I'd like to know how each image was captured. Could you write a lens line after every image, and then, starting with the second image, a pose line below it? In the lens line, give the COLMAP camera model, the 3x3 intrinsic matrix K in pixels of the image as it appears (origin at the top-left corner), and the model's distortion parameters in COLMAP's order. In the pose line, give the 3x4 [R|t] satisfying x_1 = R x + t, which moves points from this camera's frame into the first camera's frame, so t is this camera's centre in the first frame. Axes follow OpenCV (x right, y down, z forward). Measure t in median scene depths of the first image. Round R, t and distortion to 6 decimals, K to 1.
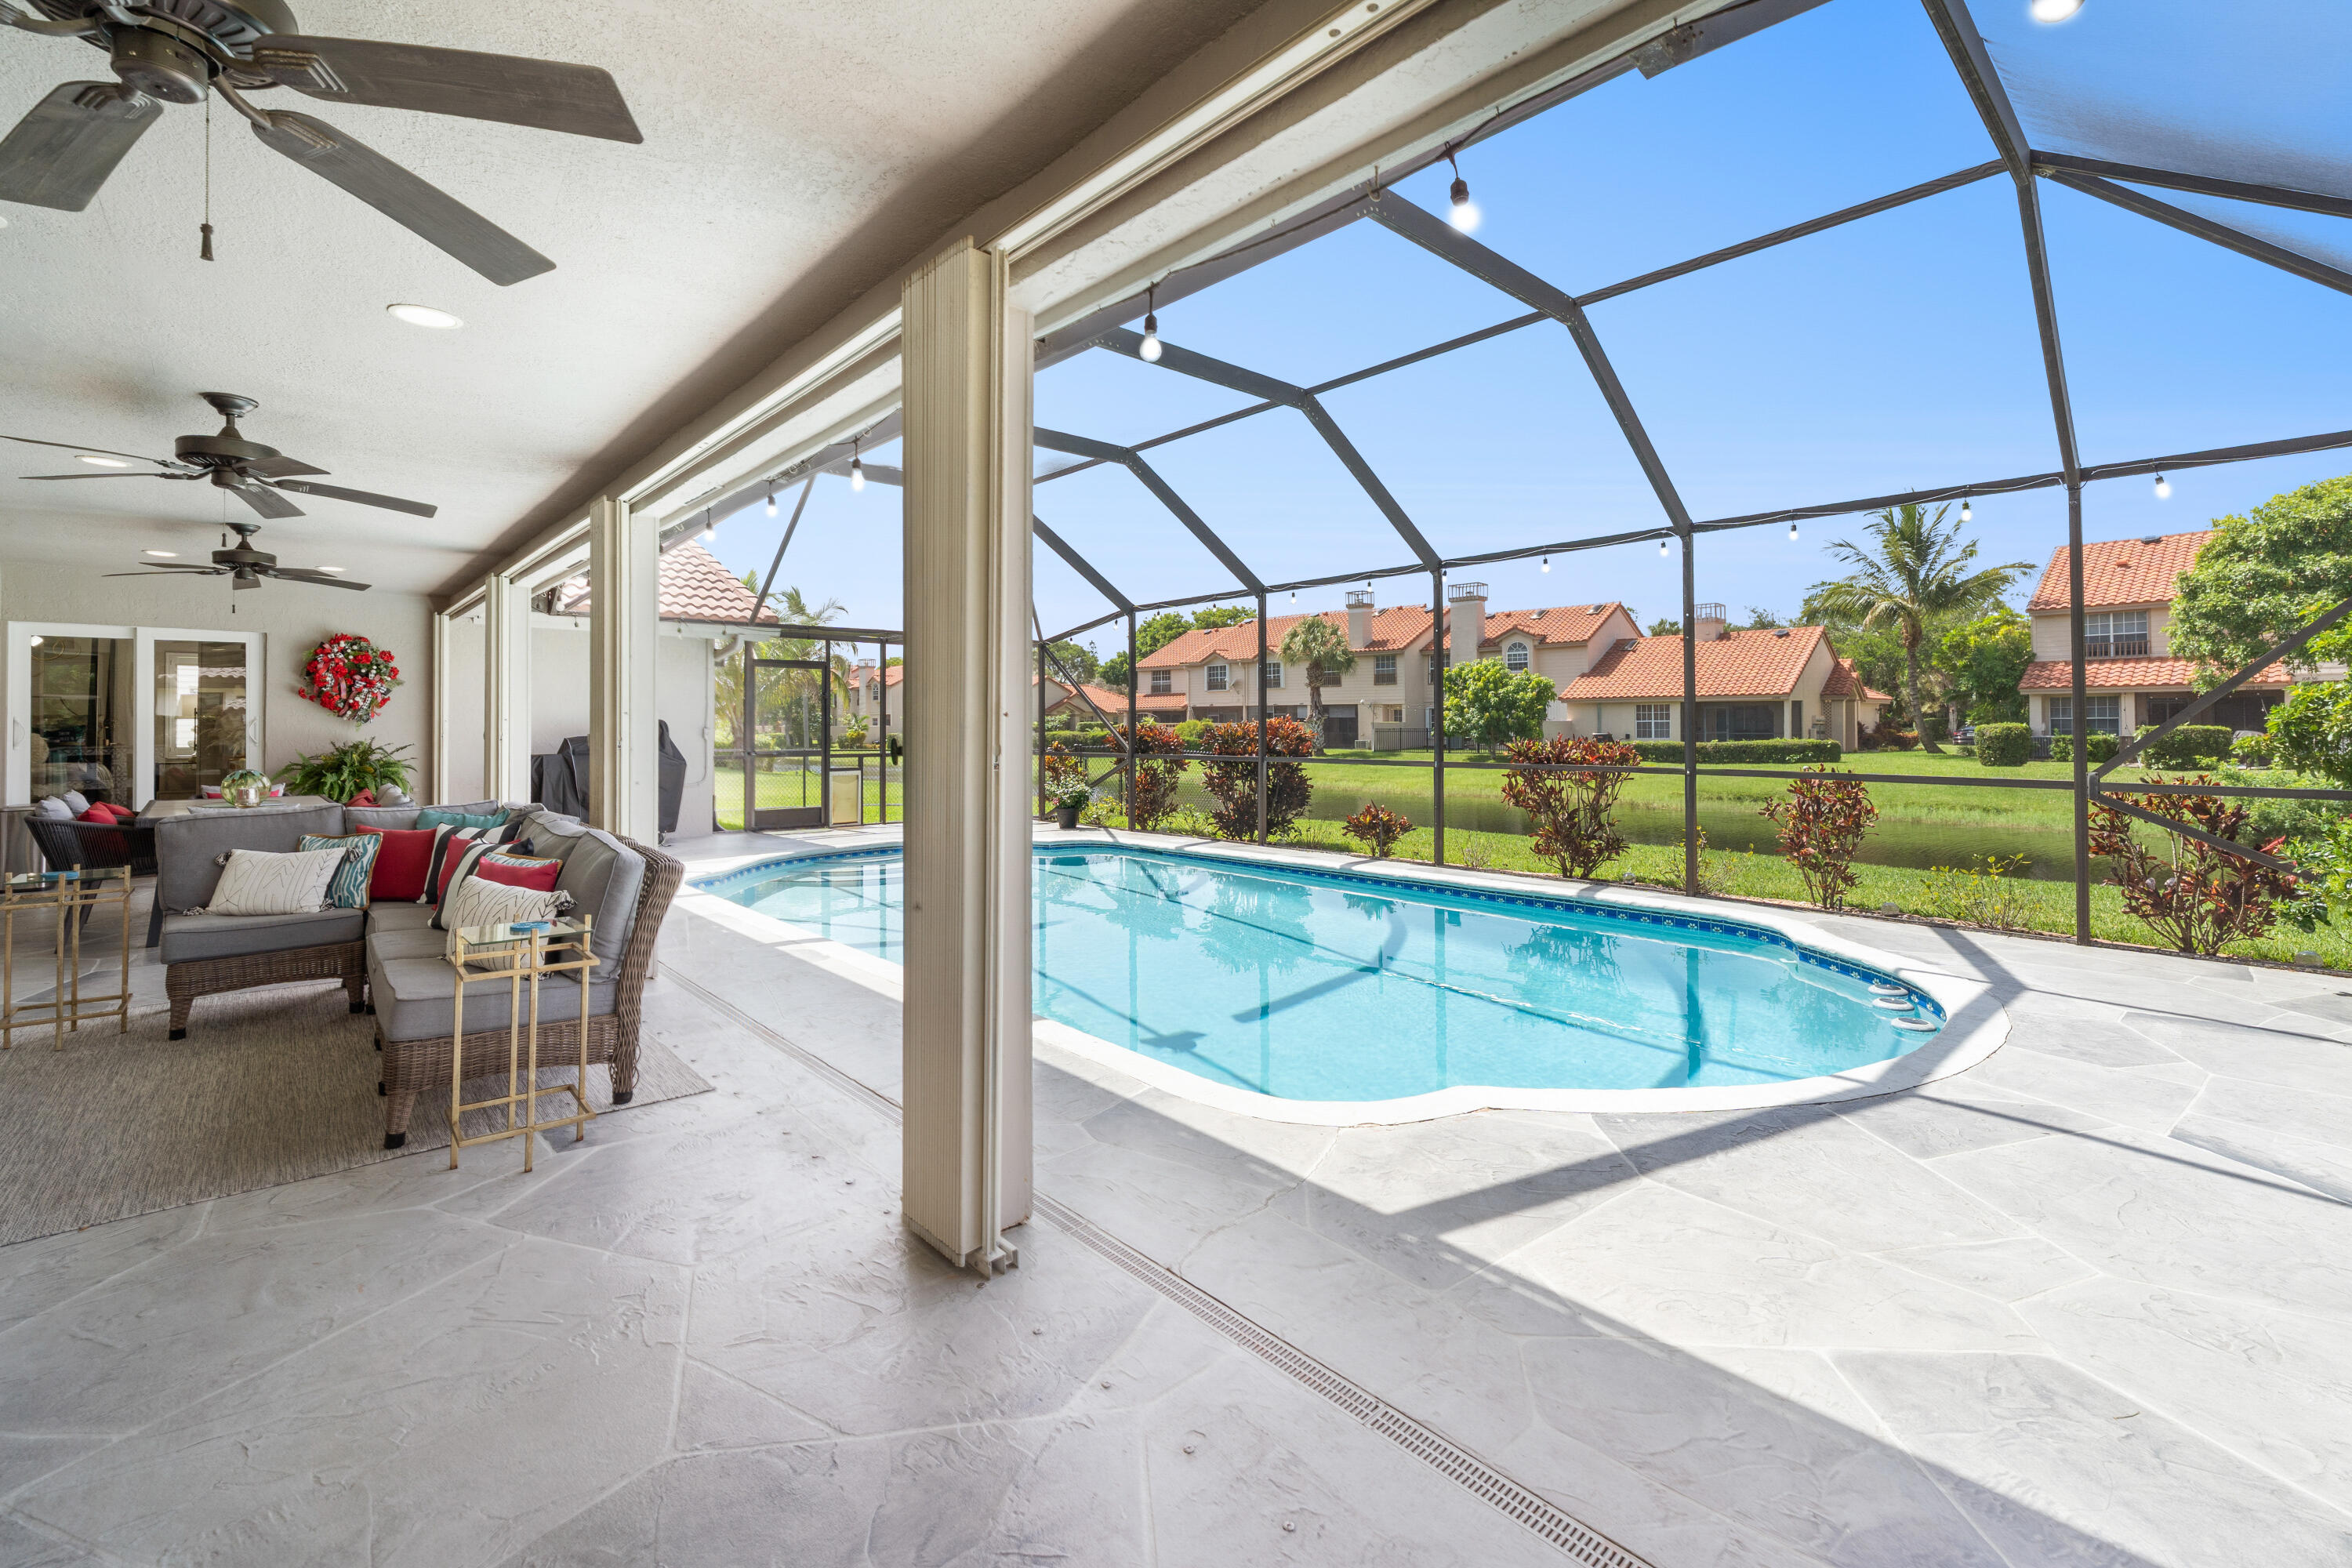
lens RADIAL K [[1007.9, 0, 1179.9], [0, 1007.9, 712.3], [0, 0, 1]] dist [0.000642, 0.000030]
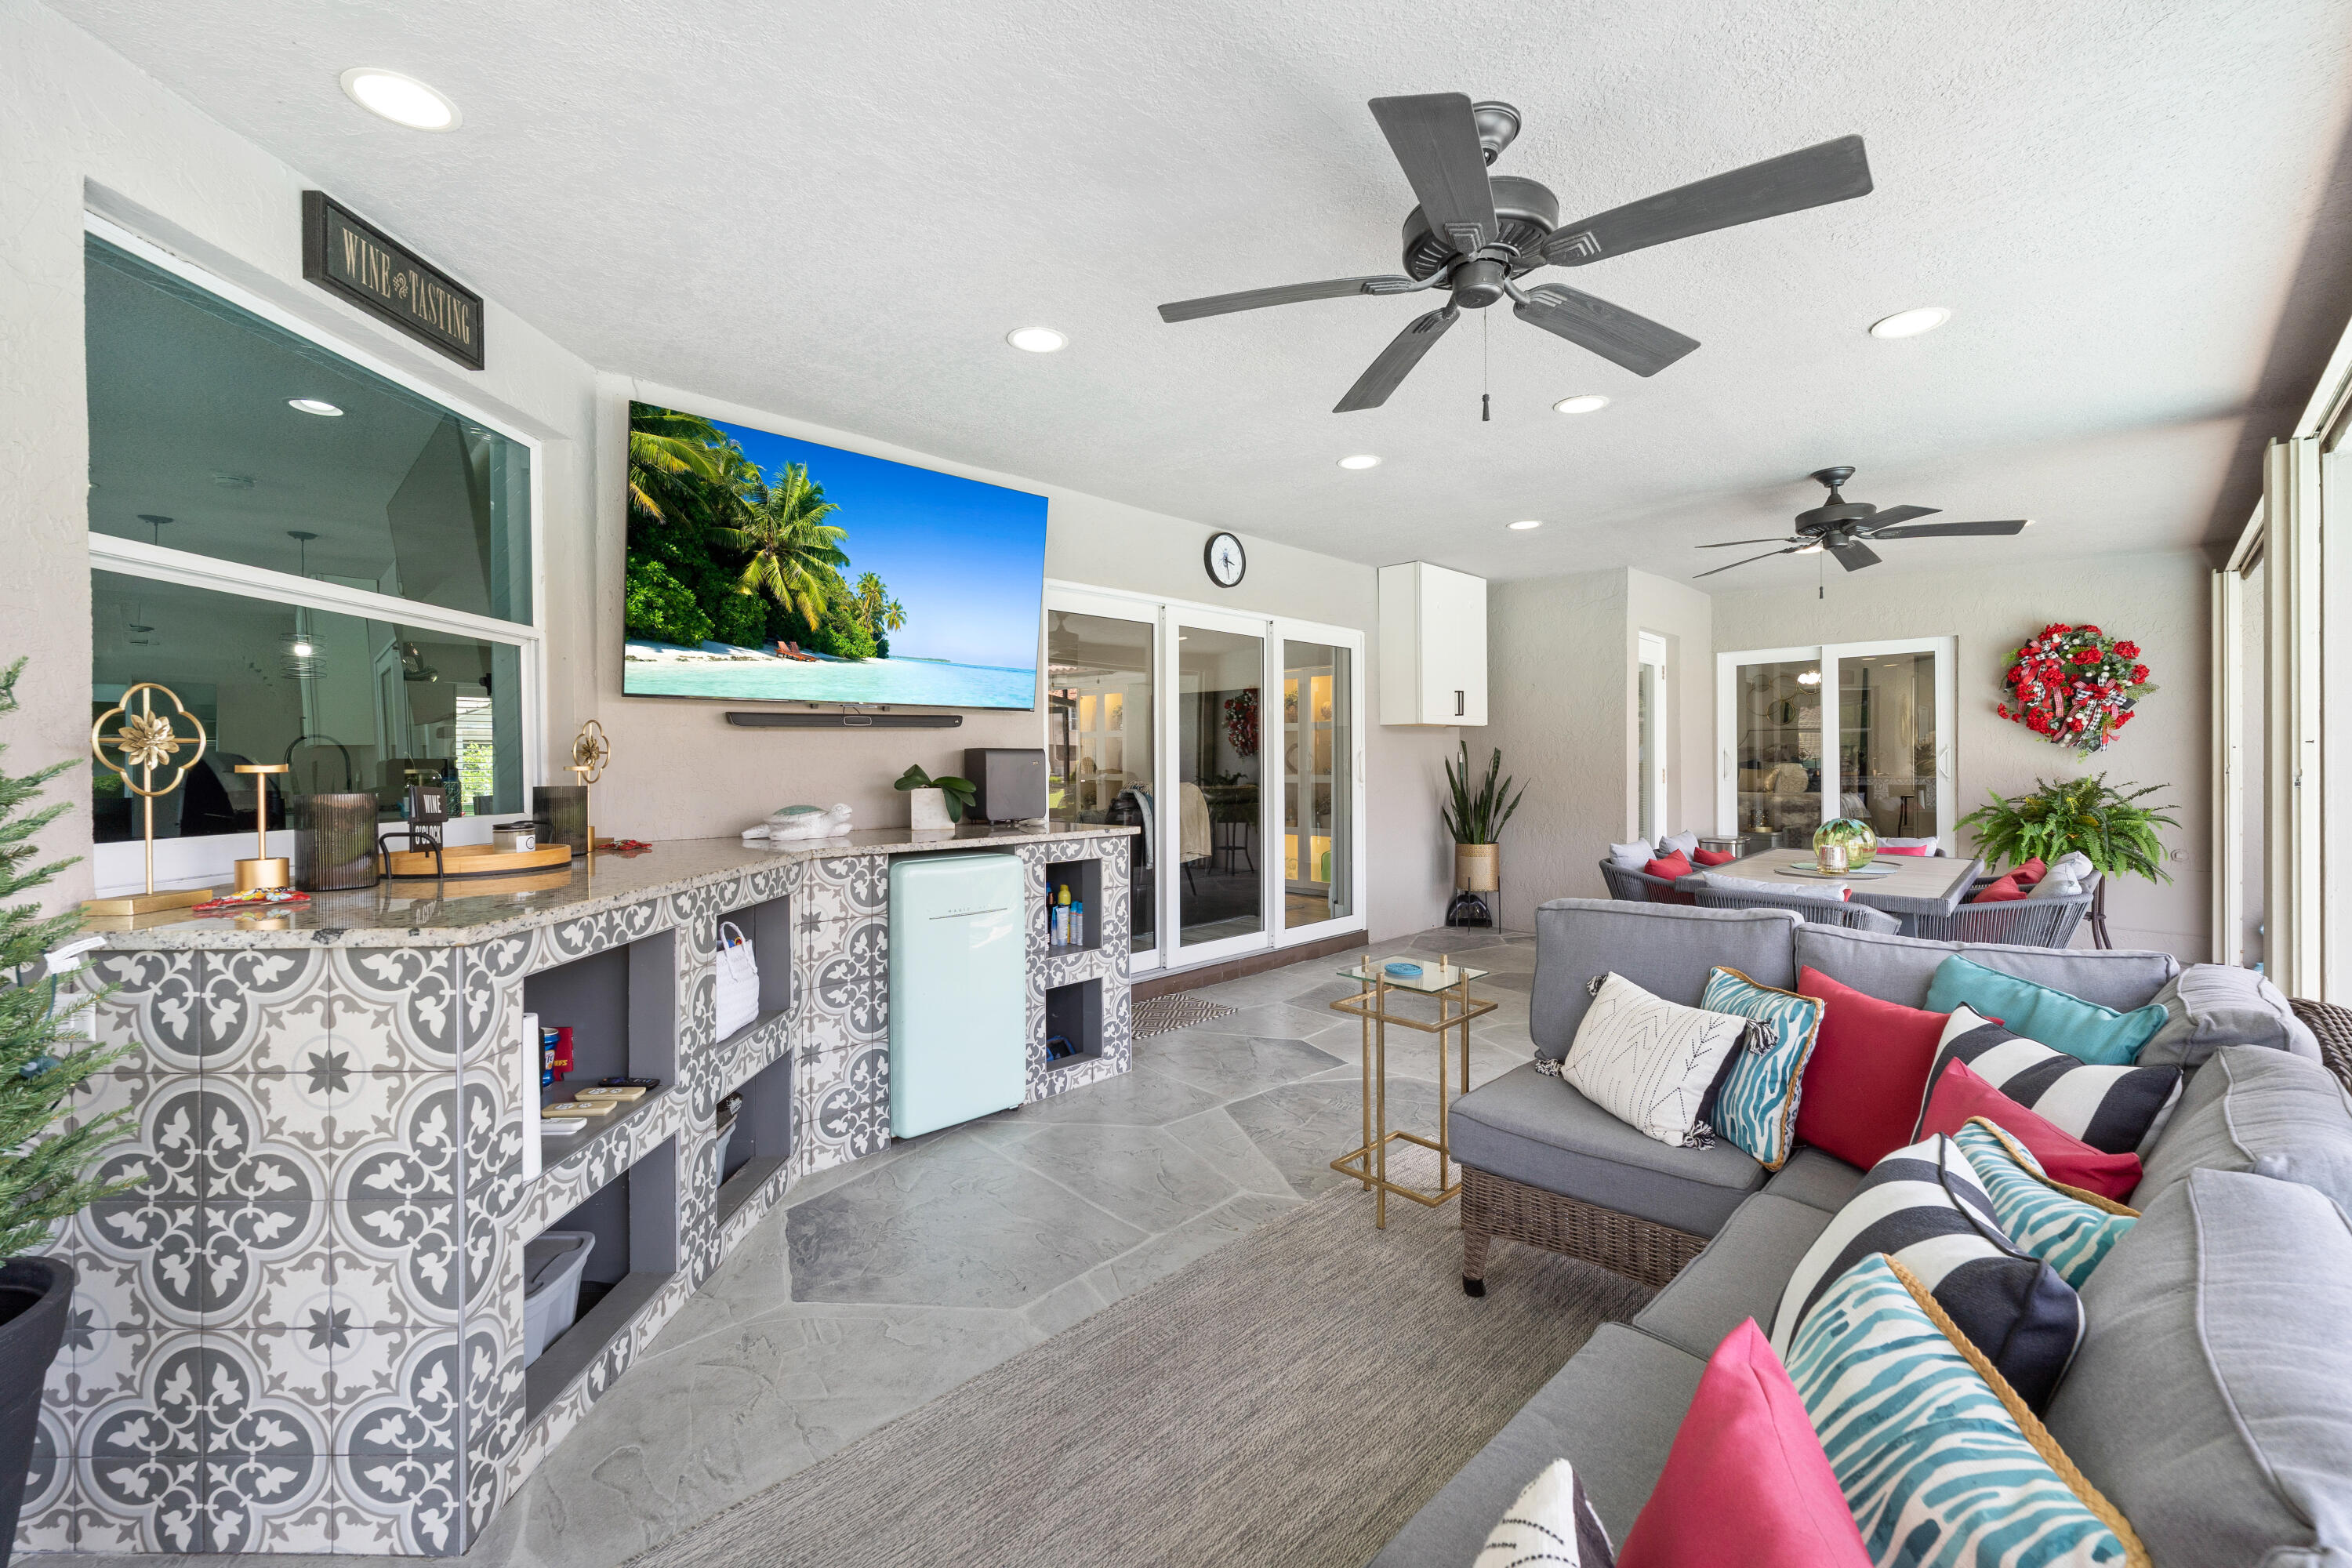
lens RADIAL K [[966.6, 0, 1179.8], [0, 966.6, 773.1], [0, 0, 1]] dist [0.000594, -0.000028]
pose [[0.060478, 0.010704, -0.998112, -0.195736], [0.019180, 0.999745, 0.011884, 0.005815], [0.997985, -0.019862, 0.060257, 0.348096]]
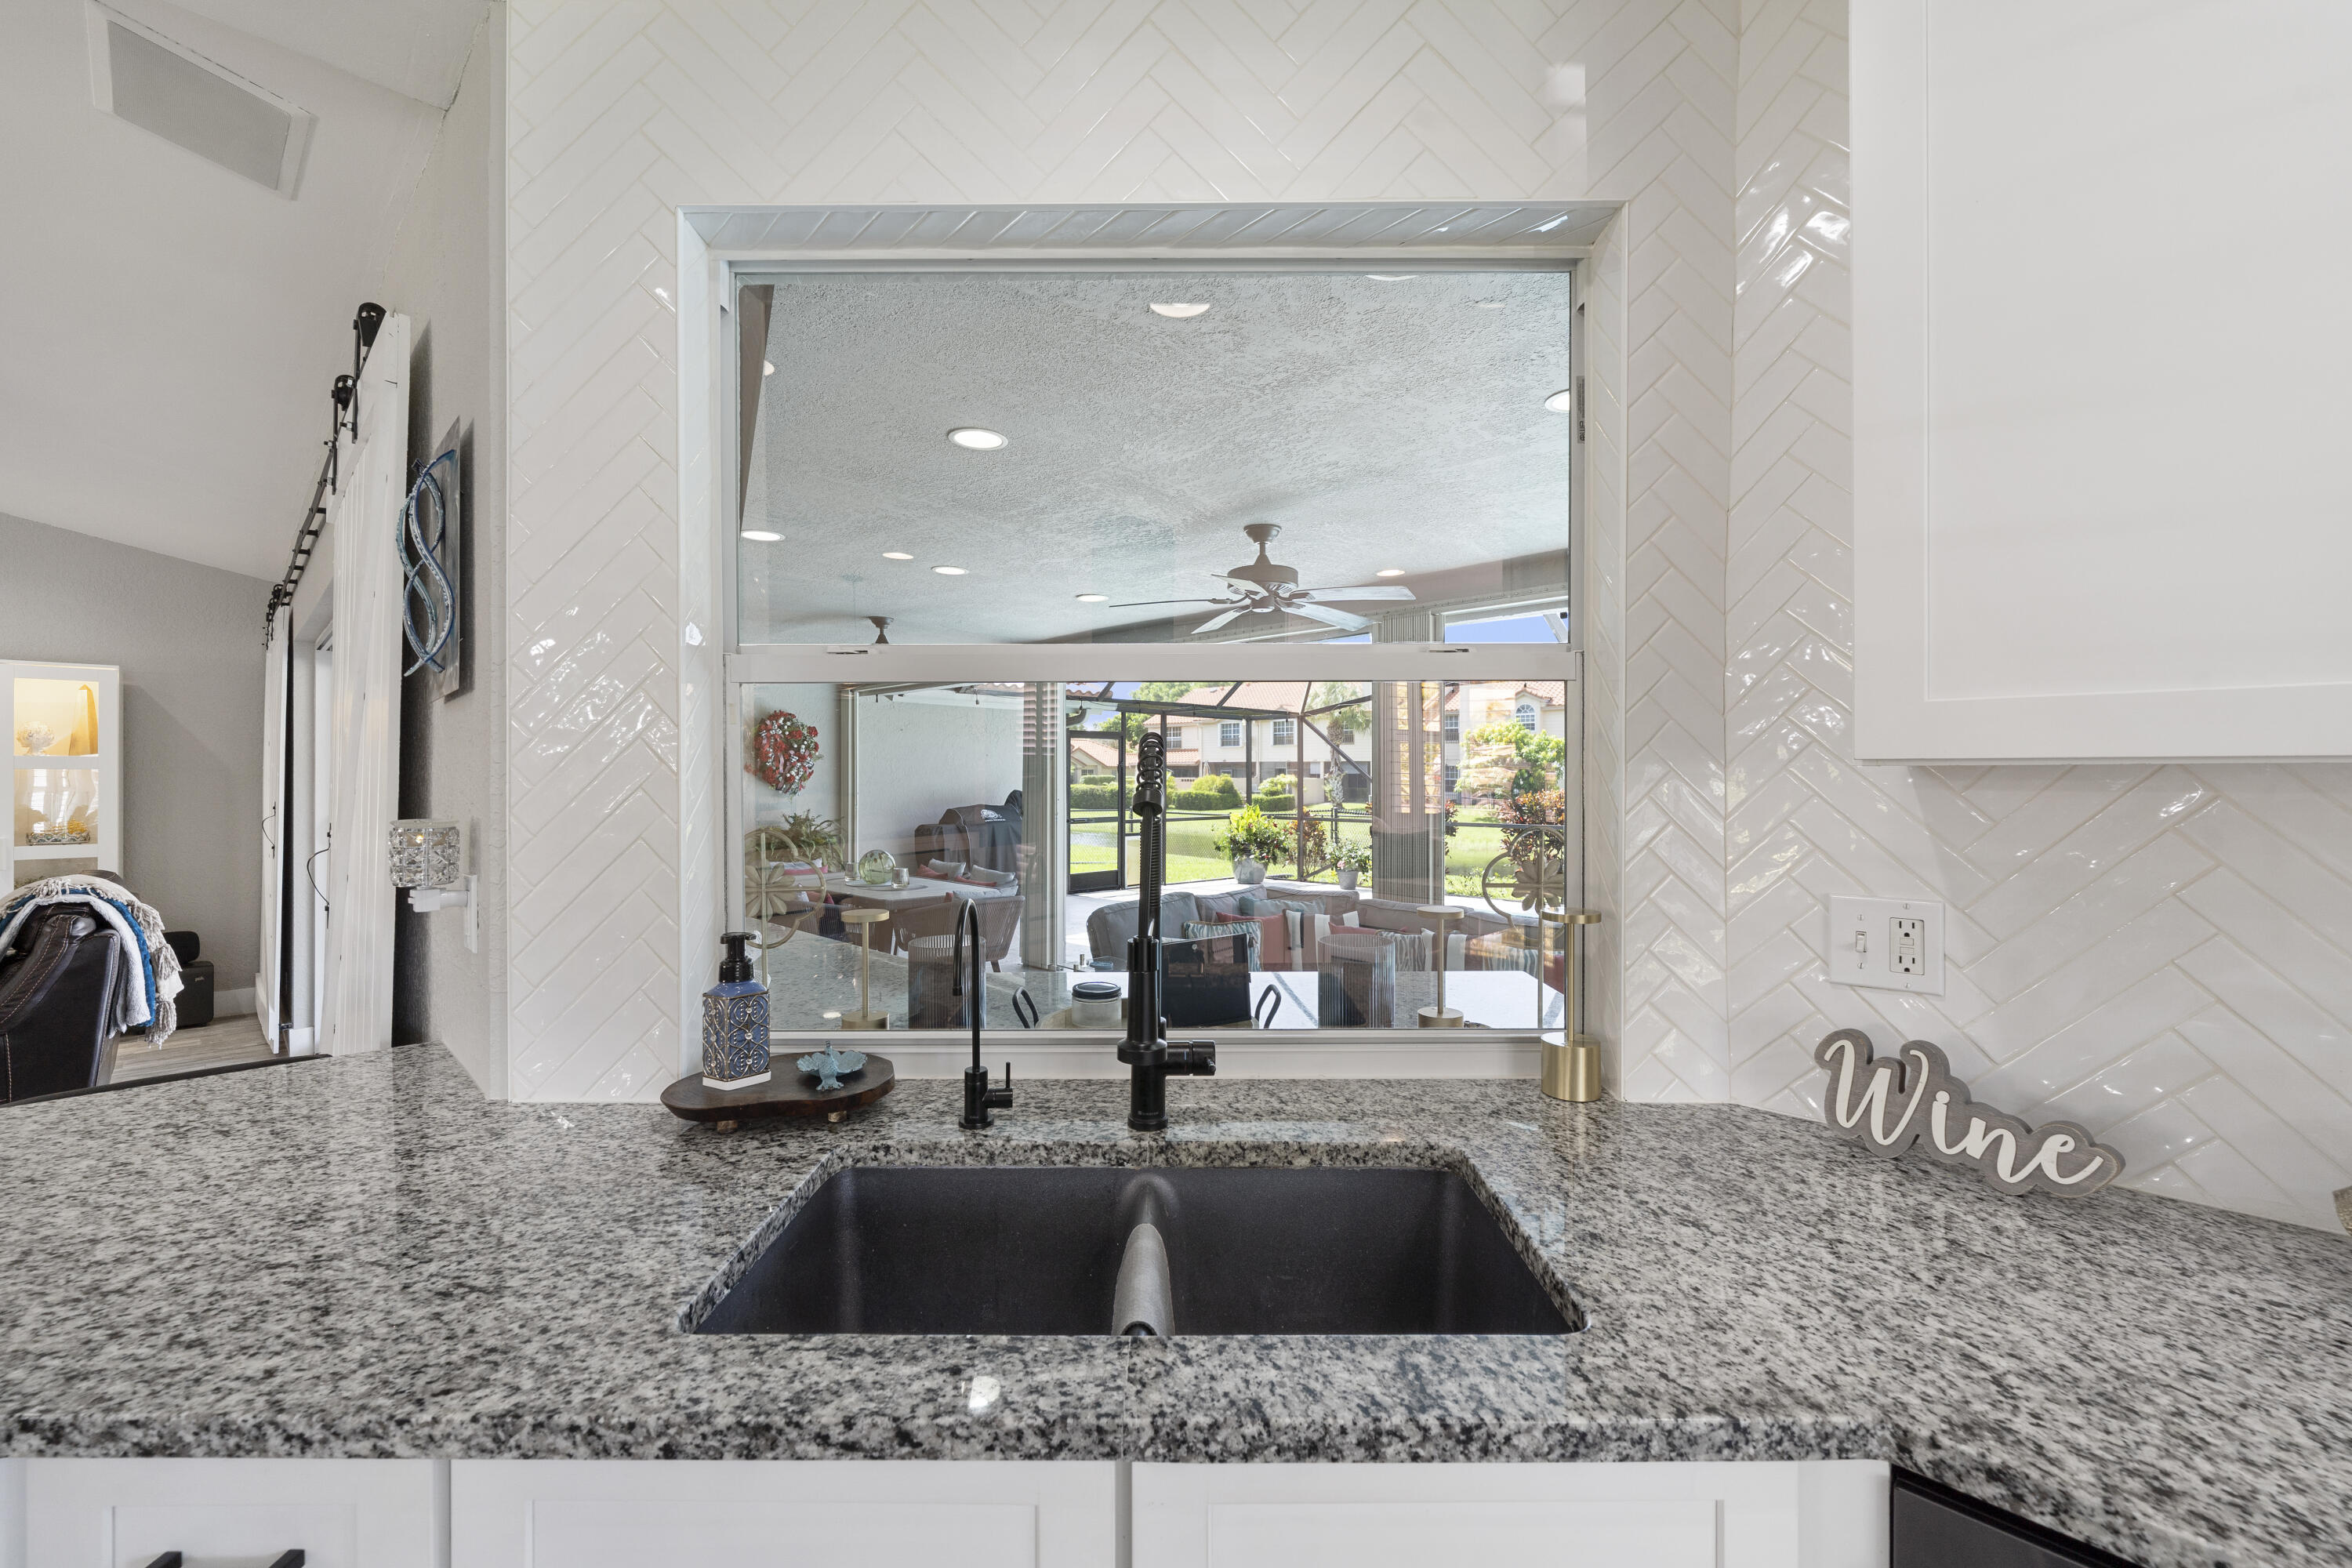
lens RADIAL K [[966.6, 0, 1159.5], [0, 966.6, 773.0], [0, 0, 1]] dist [0.000594, -0.000028]
pose [[0.999585, 0.004747, 0.028422, -0.461765], [-0.005002, 0.999948, 0.008901, -0.023594], [-0.028379, -0.009040, 0.999556, -0.014911]]
